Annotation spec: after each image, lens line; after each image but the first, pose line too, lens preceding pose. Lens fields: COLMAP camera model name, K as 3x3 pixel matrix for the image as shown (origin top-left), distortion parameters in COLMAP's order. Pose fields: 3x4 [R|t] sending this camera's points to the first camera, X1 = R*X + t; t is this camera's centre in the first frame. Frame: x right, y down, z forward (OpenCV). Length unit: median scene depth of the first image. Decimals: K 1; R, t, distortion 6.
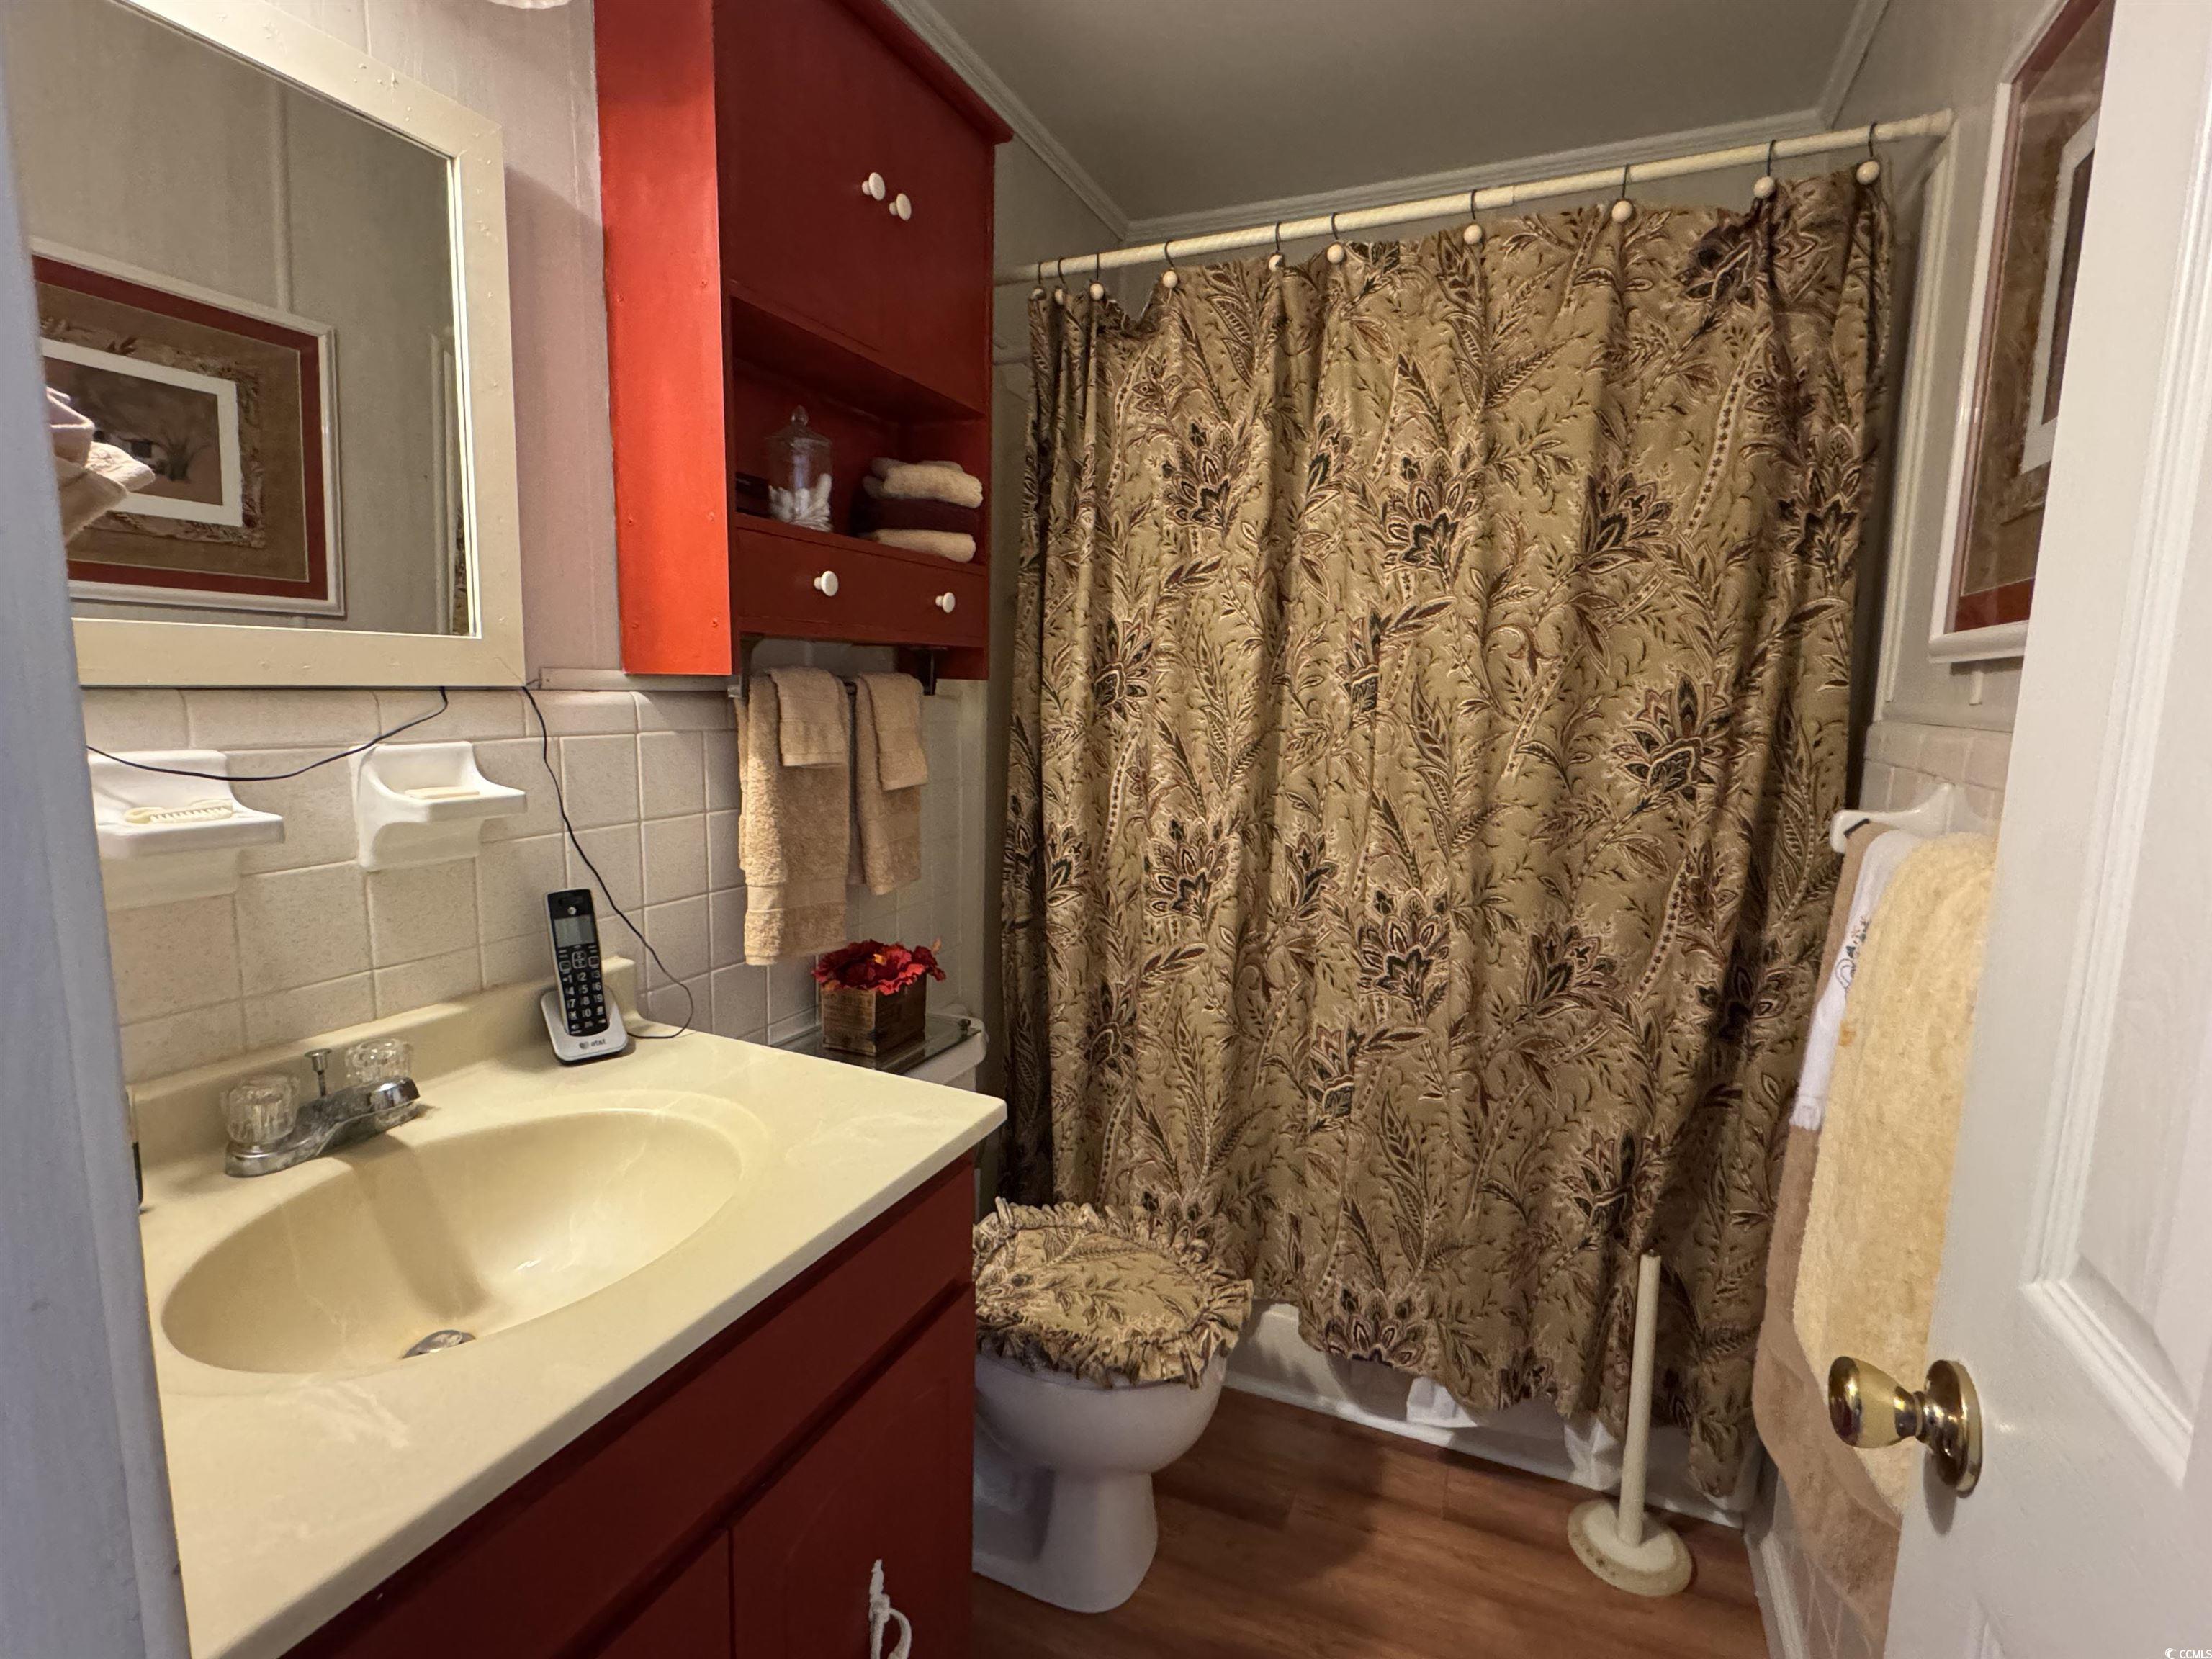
lens RADIAL K [[1034.0, 0, 1106.6], [0, 1034.0, 821.4], [0, 0, 1]] dist [0.000222, -0.000009]
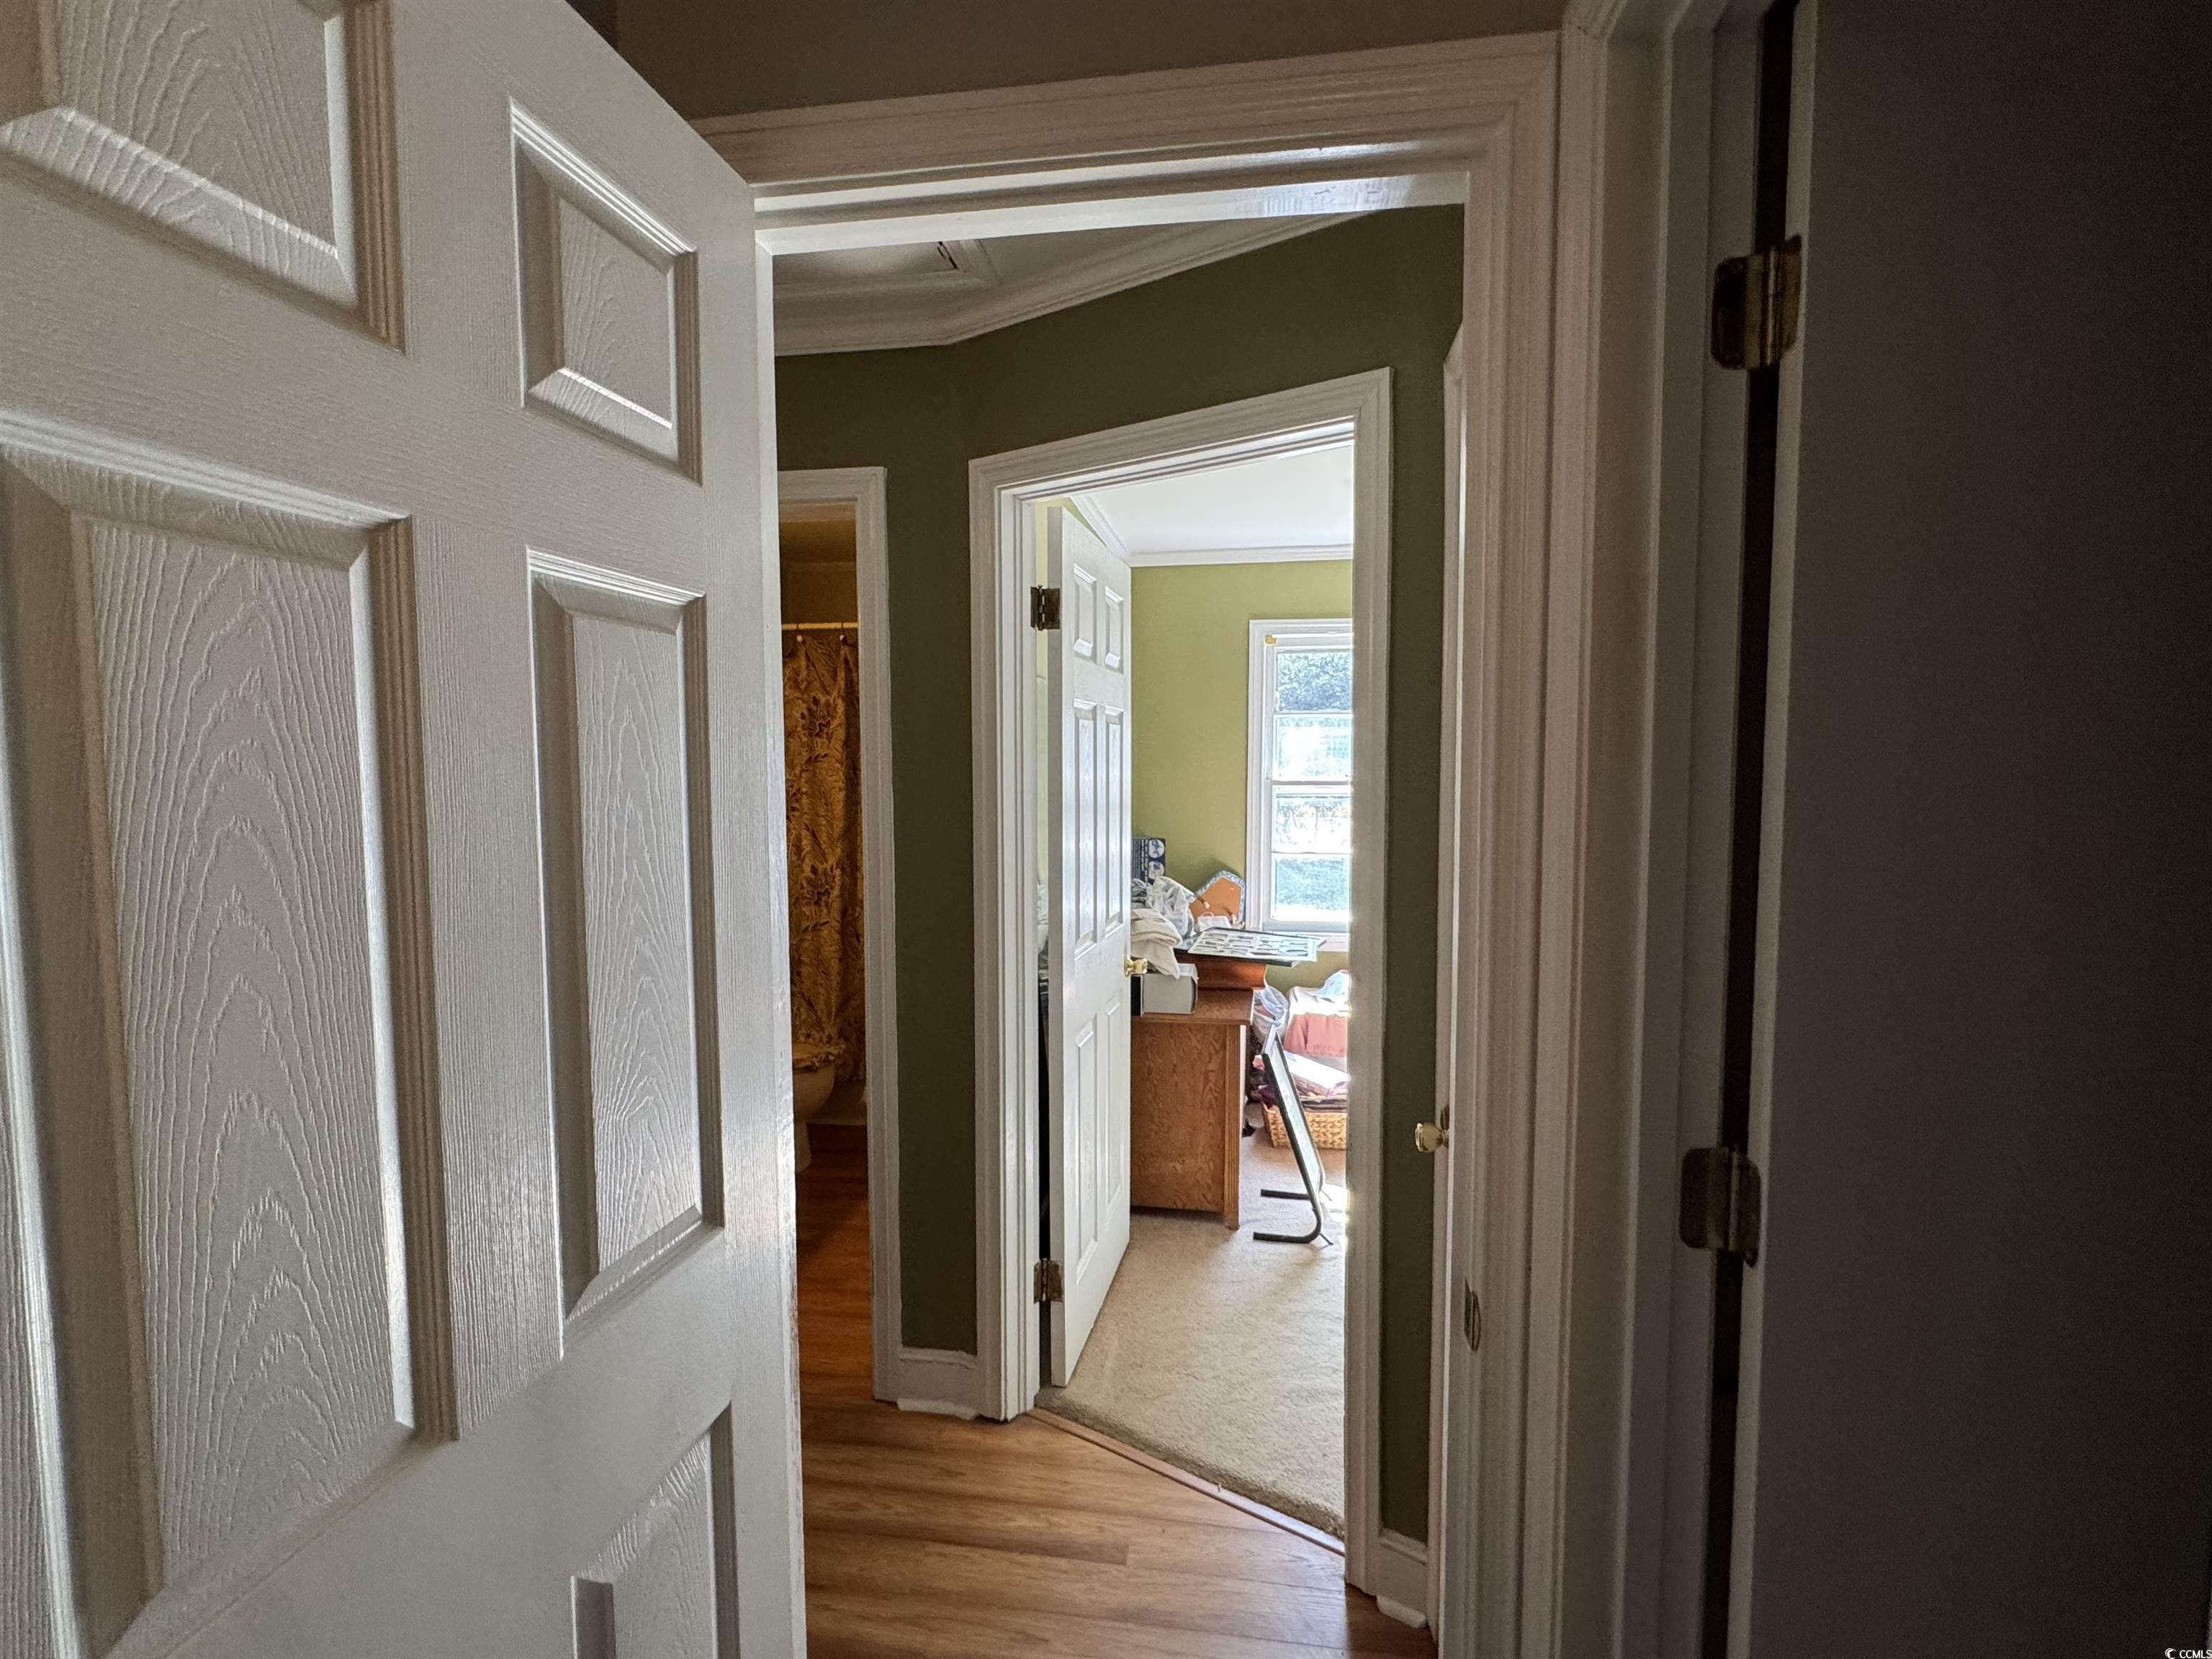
lens RADIAL K [[1034.0, 0, 1104.7], [0, 1034.0, 836.4], [0, 0, 1]] dist [0.000222, -0.000009]
pose [[0.967409, -0.039149, 0.250175, 0.123515], [0.054510, 0.997010, -0.054769, 0.097393], [-0.247283, 0.066621, 0.966650, -1.409219]]
